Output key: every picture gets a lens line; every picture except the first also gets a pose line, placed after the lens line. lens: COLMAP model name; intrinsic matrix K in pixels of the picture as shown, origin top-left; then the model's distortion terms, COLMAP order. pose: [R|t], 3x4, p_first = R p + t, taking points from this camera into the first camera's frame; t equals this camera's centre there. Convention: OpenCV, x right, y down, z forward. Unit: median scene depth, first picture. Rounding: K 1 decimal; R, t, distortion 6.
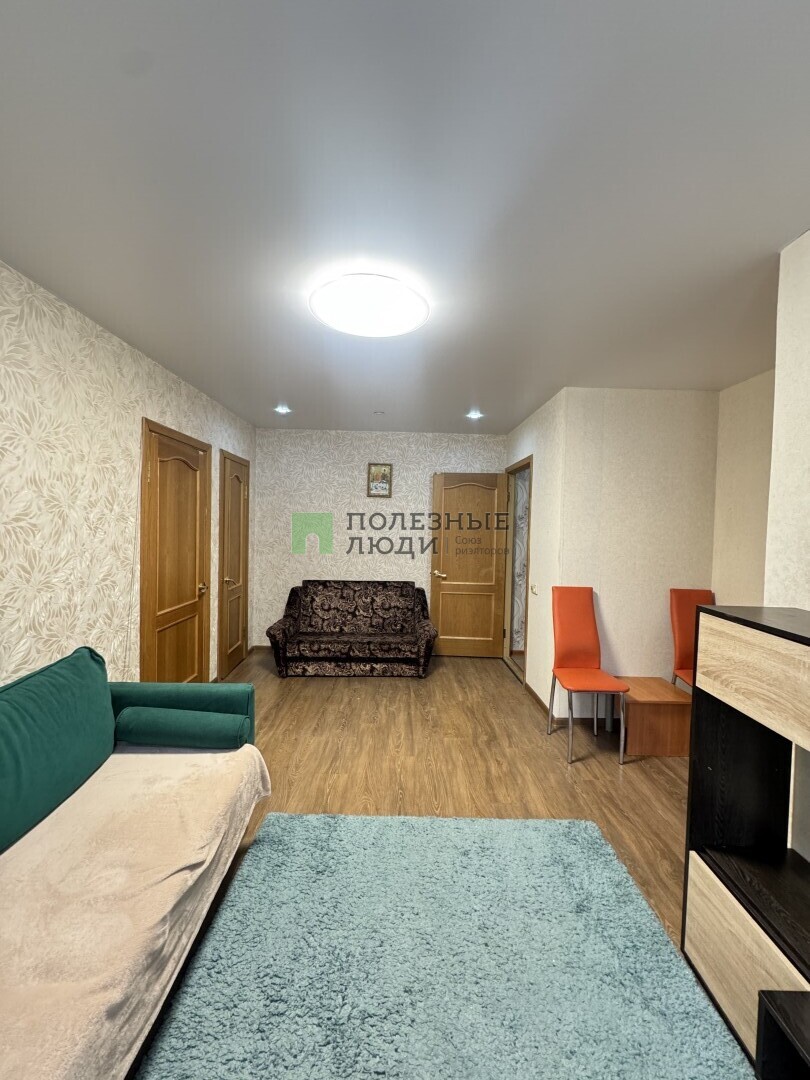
lens RADIAL K [[433.1, 0, 403.6], [0, 433.1, 542.3], [0, 0, 1]] dist [-0.003692, -0.000123]
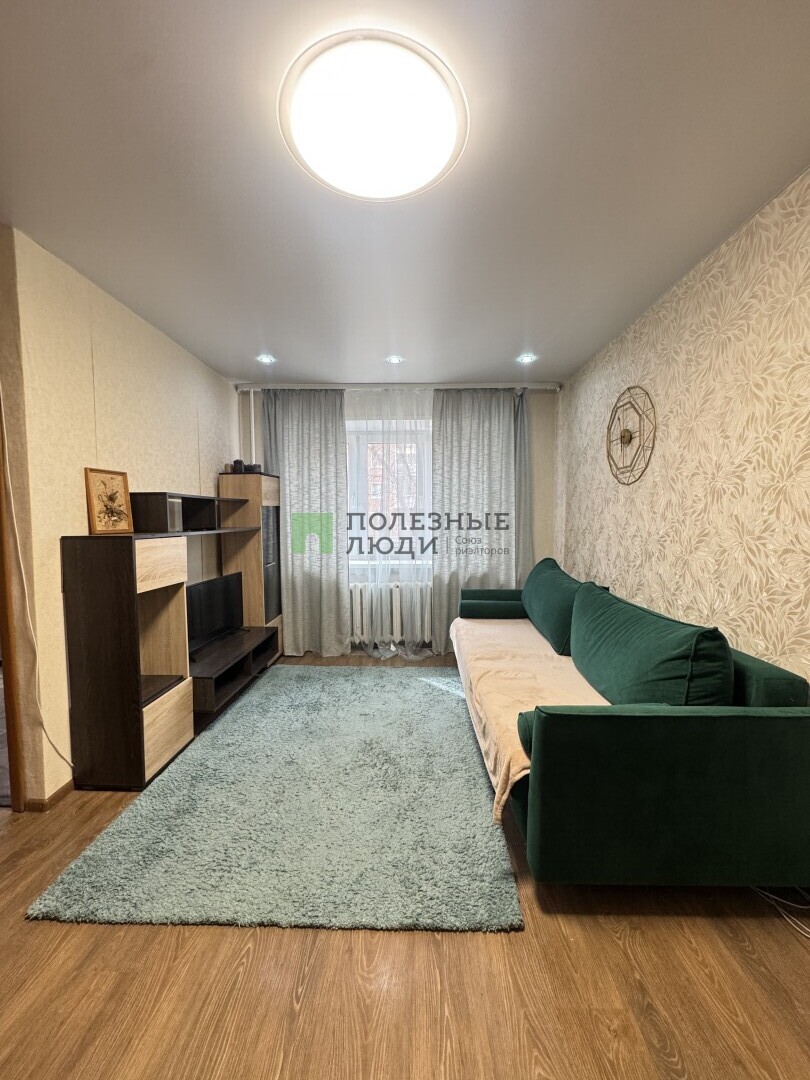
lens RADIAL K [[404.8, 0, 405.6], [0, 404.8, 536.1], [0, 0, 1]] dist [-0.000861, 0.000011]
pose [[-0.999678, -0.017180, 0.018673, -0.211895], [-0.015244, 0.994943, 0.099280, 0.004848], [-0.020285, 0.098963, -0.994884, 2.296662]]
